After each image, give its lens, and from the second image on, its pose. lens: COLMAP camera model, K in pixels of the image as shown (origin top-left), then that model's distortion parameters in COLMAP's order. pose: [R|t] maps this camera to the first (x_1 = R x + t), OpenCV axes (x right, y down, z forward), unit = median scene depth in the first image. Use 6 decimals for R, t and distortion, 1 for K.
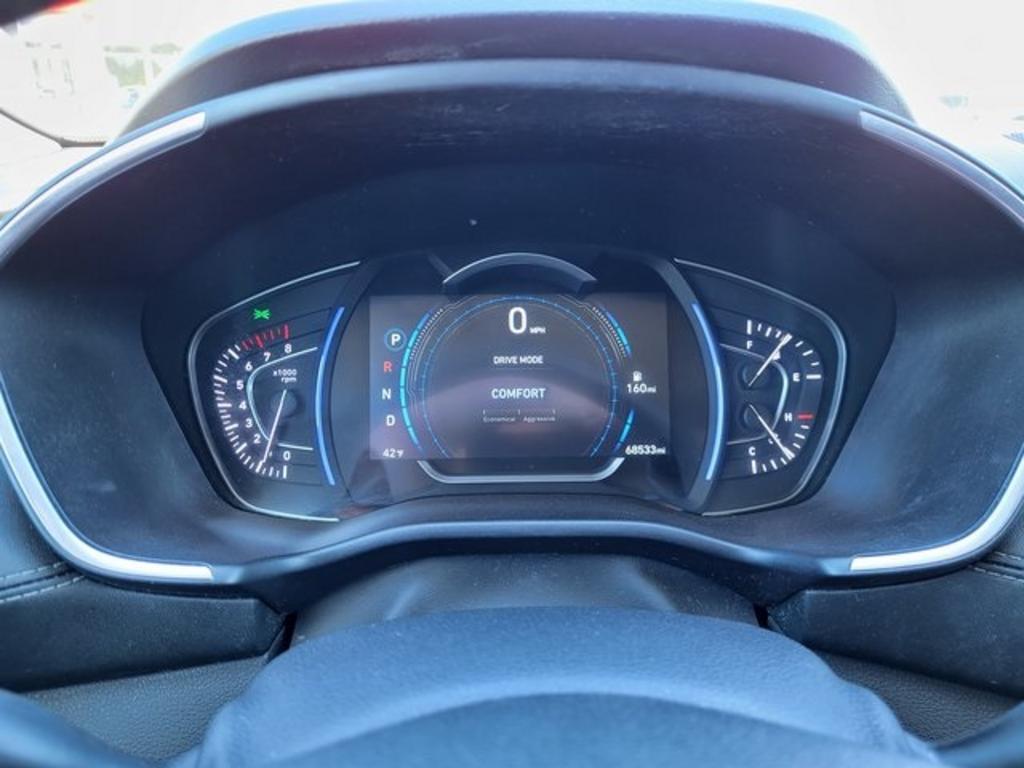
lens RADIAL K [[806.6, 0, 506.0], [0, 806.6, 379.8], [0, 0, 1]] dist [0.017677, -0.006532]
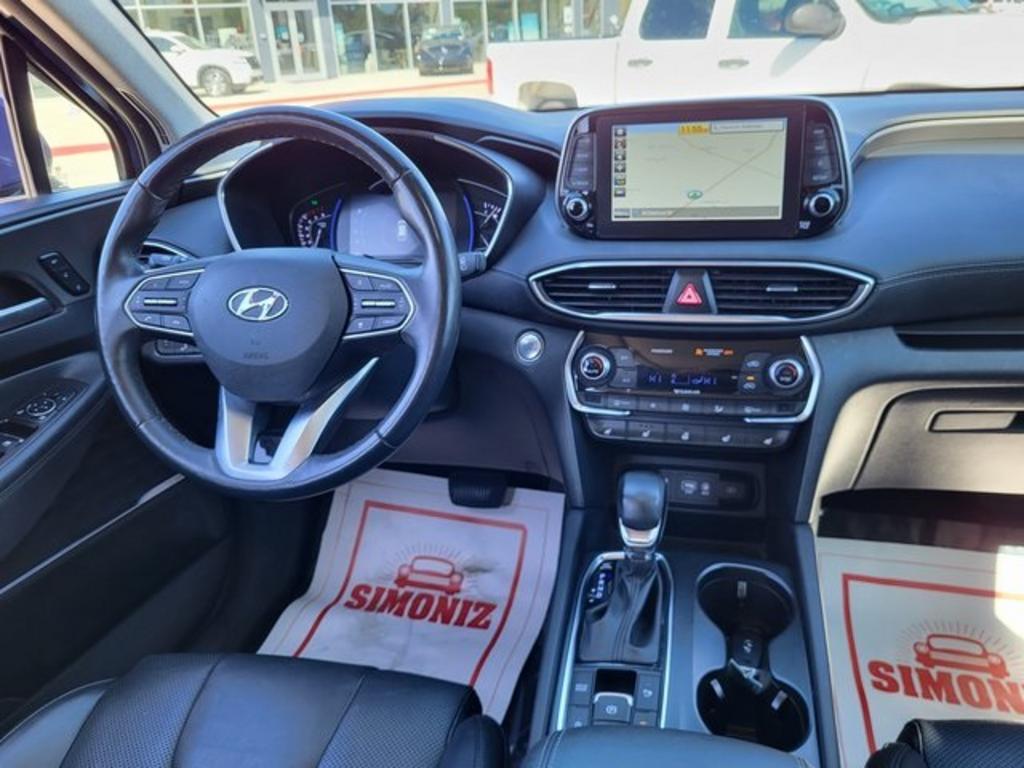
lens RADIAL K [[806.6, 0, 508.1], [0, 806.6, 376.7], [0, 0, 1]] dist [0.017677, -0.006532]
pose [[0.963831, 0.040543, -0.263411, 1.097913], [-0.020494, 0.996710, 0.078419, 0.284277], [0.265724, -0.070184, 0.961491, -1.536695]]
